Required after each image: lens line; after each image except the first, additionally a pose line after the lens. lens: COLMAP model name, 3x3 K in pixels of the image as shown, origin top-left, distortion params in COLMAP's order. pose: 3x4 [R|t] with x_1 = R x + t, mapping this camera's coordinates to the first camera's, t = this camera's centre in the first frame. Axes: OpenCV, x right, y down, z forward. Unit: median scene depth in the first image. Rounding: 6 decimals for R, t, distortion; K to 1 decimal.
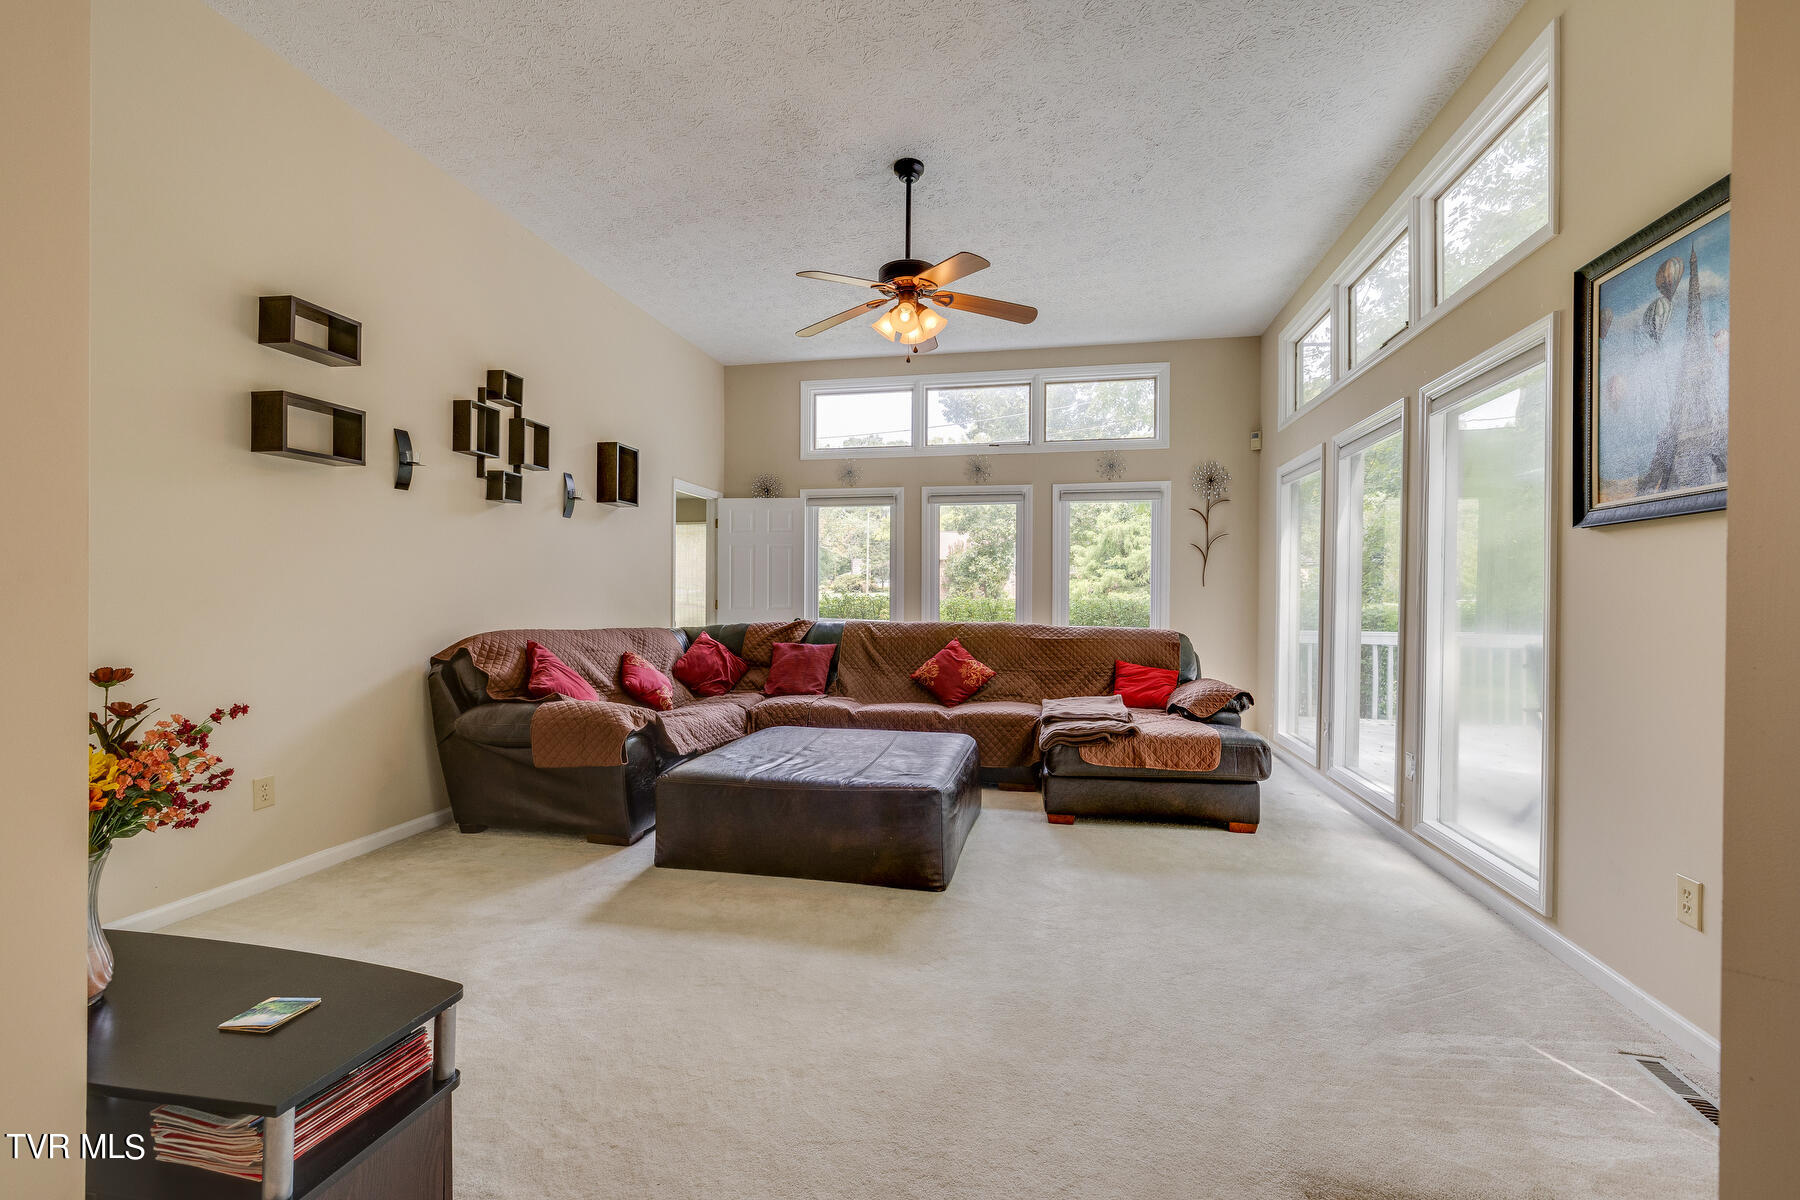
lens RADIAL K [[769.2, 0, 900.0], [0, 769.2, 600.0], [0, 0, 1]] dist [0.001900, -0.000062]
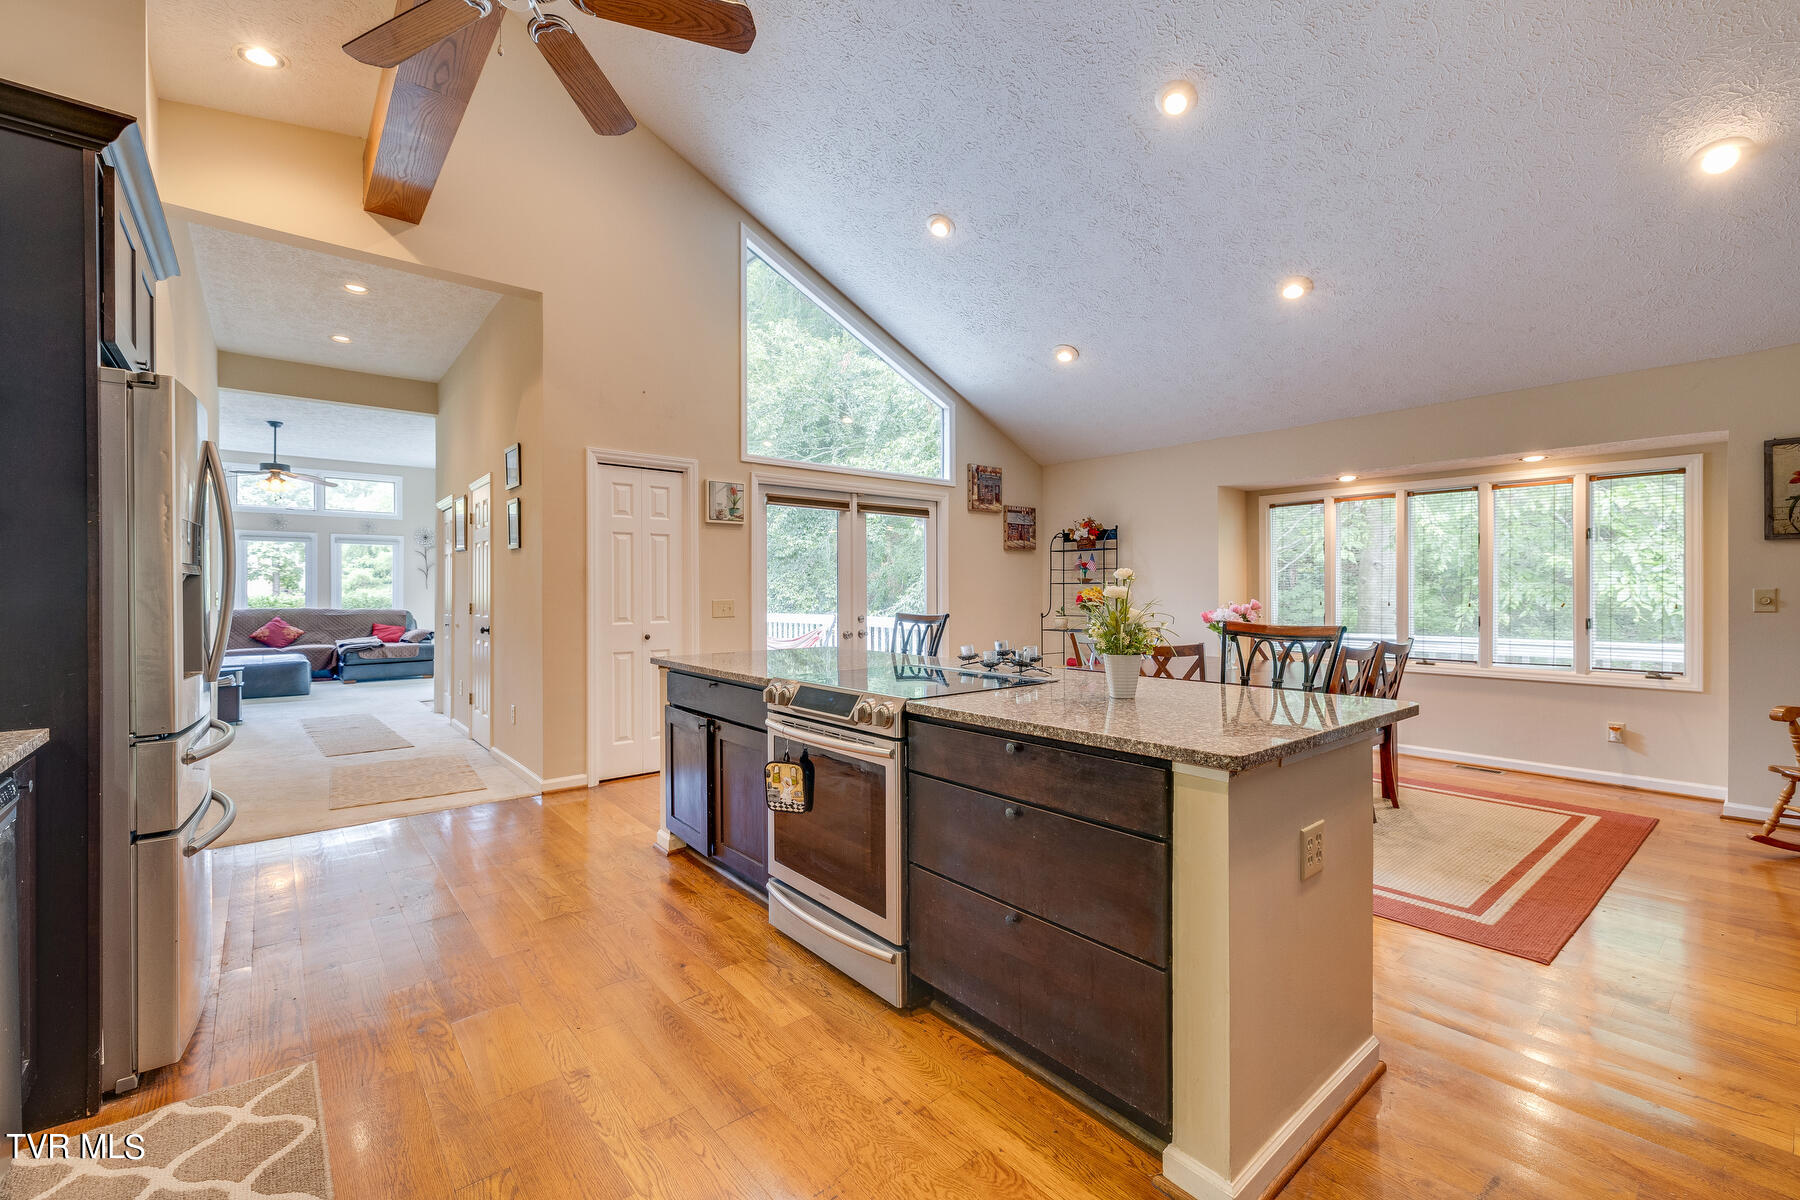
lens RADIAL K [[758.1, 0, 903.7], [0, 758.1, 593.5], [0, 0, 1]] dist [0.002083, 0.000060]
pose [[0.623773, -0.005700, 0.781585, -0.537129], [0.006177, 0.999978, 0.002363, -0.003400], [-0.781581, 0.003354, 0.623794, -1.764204]]
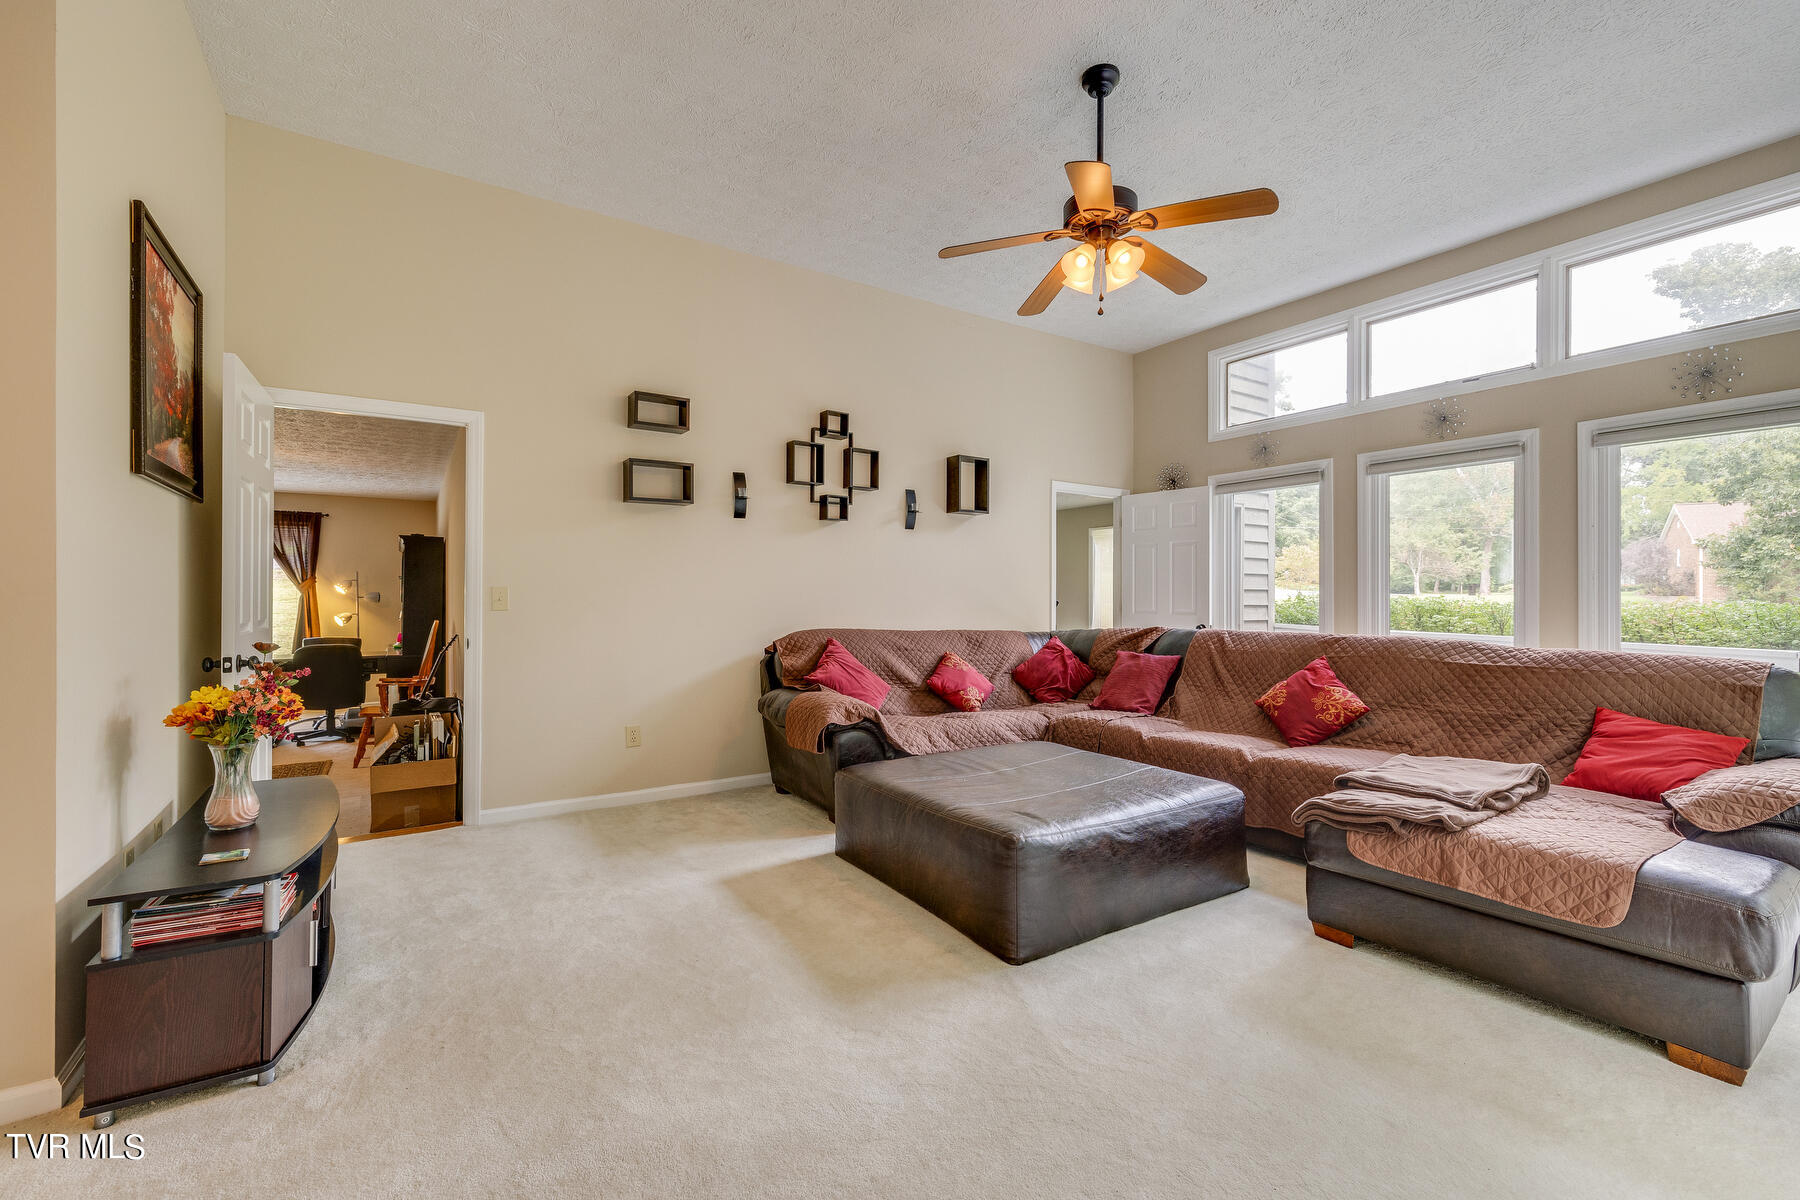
lens RADIAL K [[758.1, 0, 903.7], [0, 758.1, 593.5], [0, 0, 1]] dist [0.002083, 0.000060]
pose [[0.703154, -0.006758, -0.711005, 0.367929], [-0.001445, 0.999939, -0.010933, -0.002228], [0.711036, 0.008715, 0.703102, 0.239978]]
